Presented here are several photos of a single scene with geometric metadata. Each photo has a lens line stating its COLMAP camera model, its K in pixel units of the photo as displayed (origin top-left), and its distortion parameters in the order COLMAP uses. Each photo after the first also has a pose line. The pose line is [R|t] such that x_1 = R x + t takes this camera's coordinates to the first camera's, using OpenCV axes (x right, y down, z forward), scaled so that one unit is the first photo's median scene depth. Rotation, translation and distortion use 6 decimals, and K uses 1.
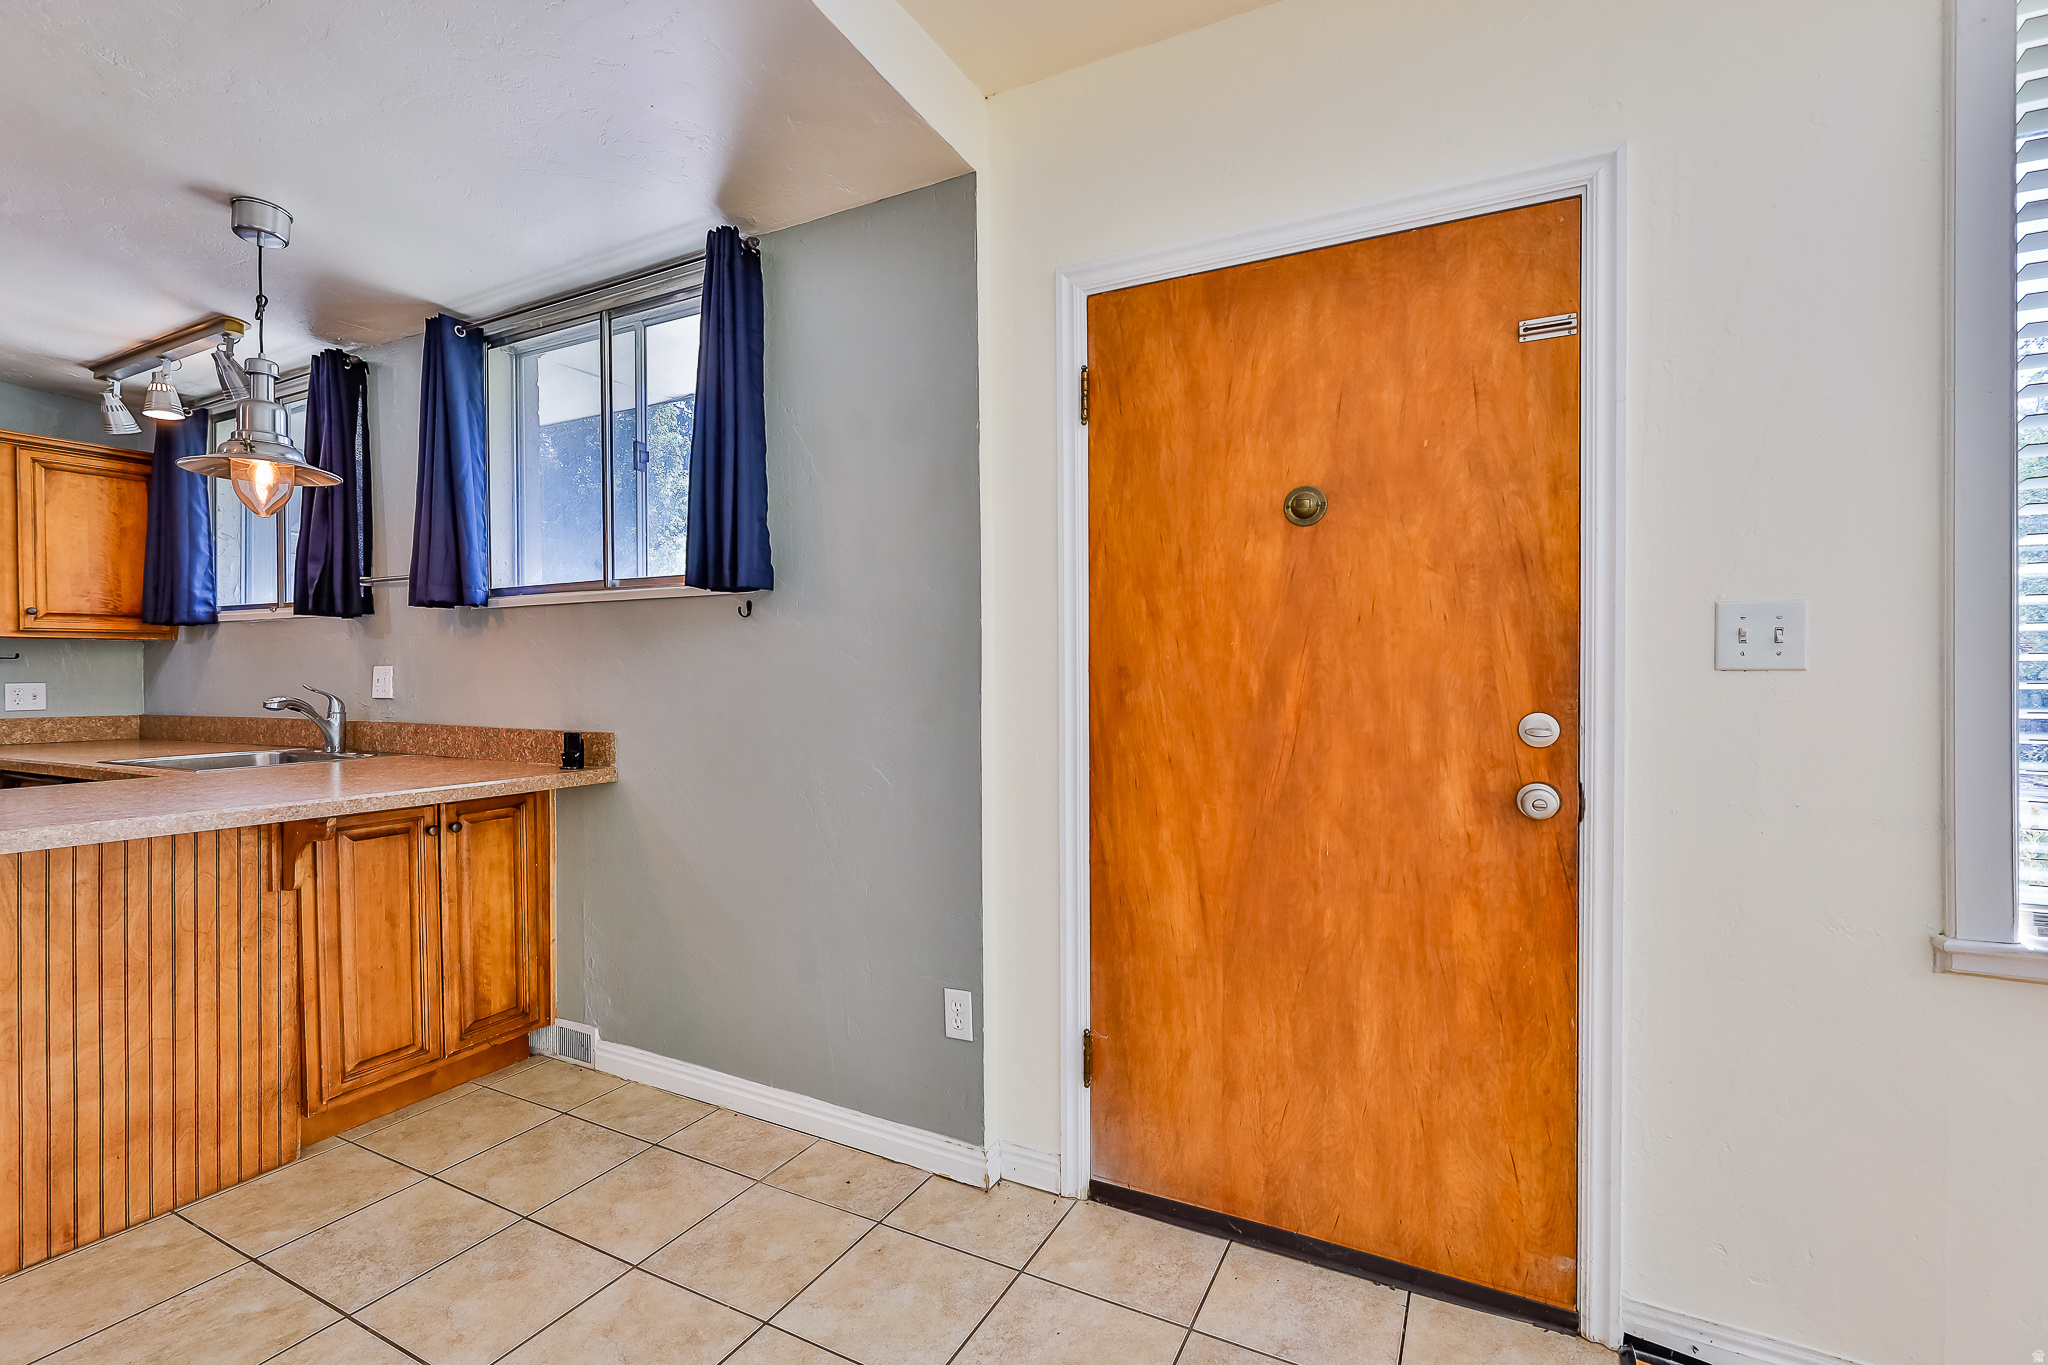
lens RADIAL K [[876.8, 0, 1026.0], [0, 876.8, 676.5], [0, 0, 1]] dist [-0.000458, 0.000041]
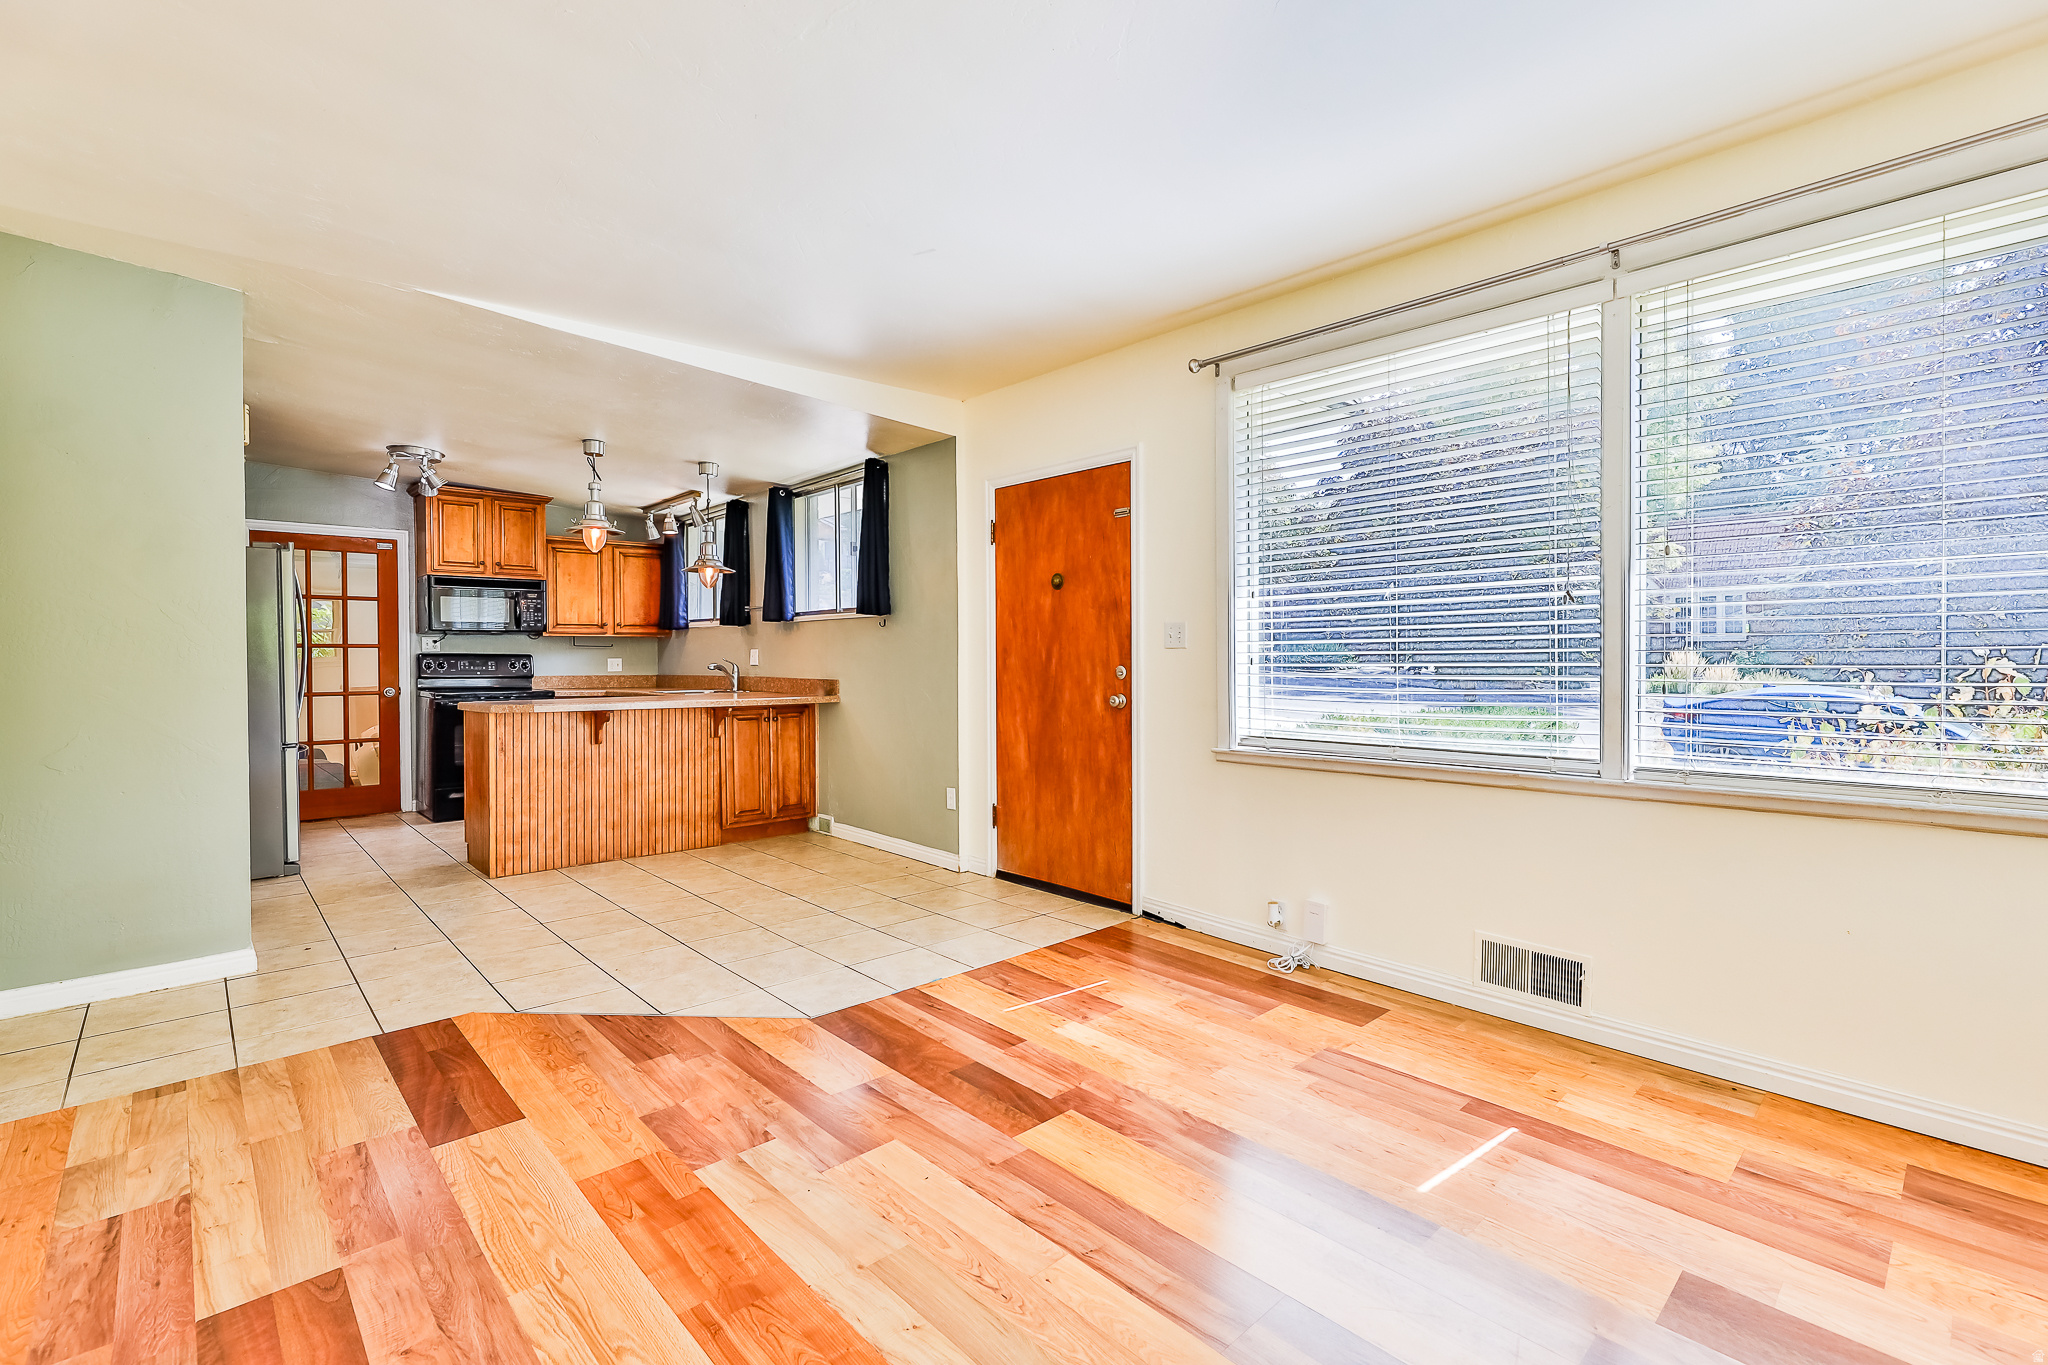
lens RADIAL K [[886.4, 0, 1024.0], [0, 886.4, 661.5], [0, 0, 1]] dist [-0.000273, -0.000057]
pose [[0.933220, 0.002267, -0.359297, 0.801826], [-0.002475, 0.999997, -0.000117, 0.019645], [0.359296, 0.000999, 0.933223, -0.947379]]
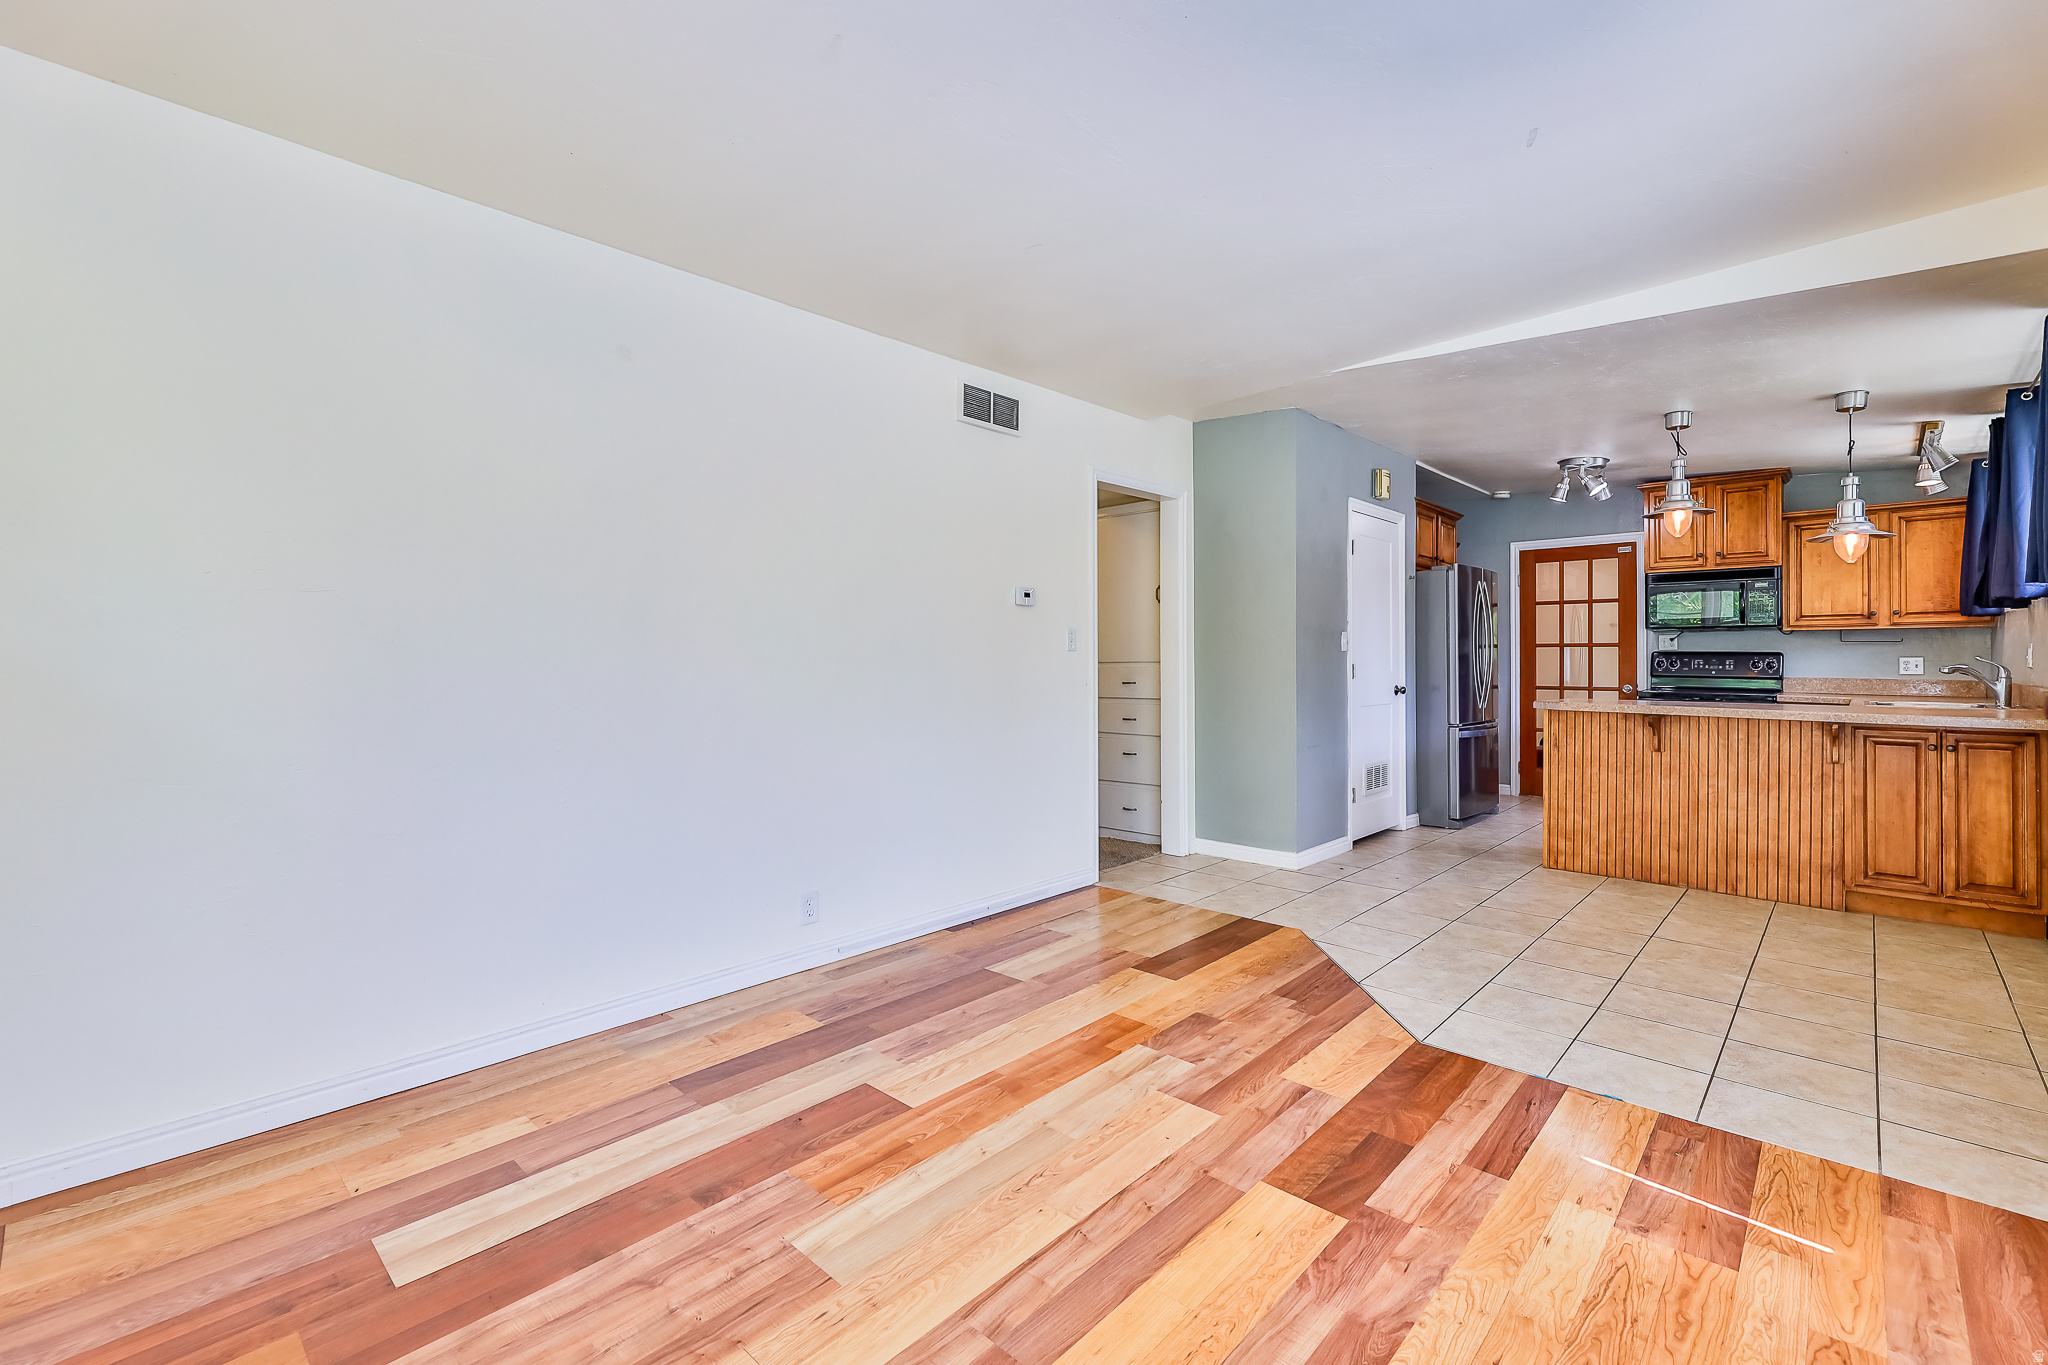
lens RADIAL K [[886.4, 0, 1024.0], [0, 886.4, 661.5], [0, 0, 1]] dist [-0.000273, -0.000057]
pose [[-0.283385, 0.007230, -0.958979, 1.302168], [-0.005270, 0.999945, 0.009097, 0.014677], [0.958992, 0.007632, -0.283331, -0.116498]]
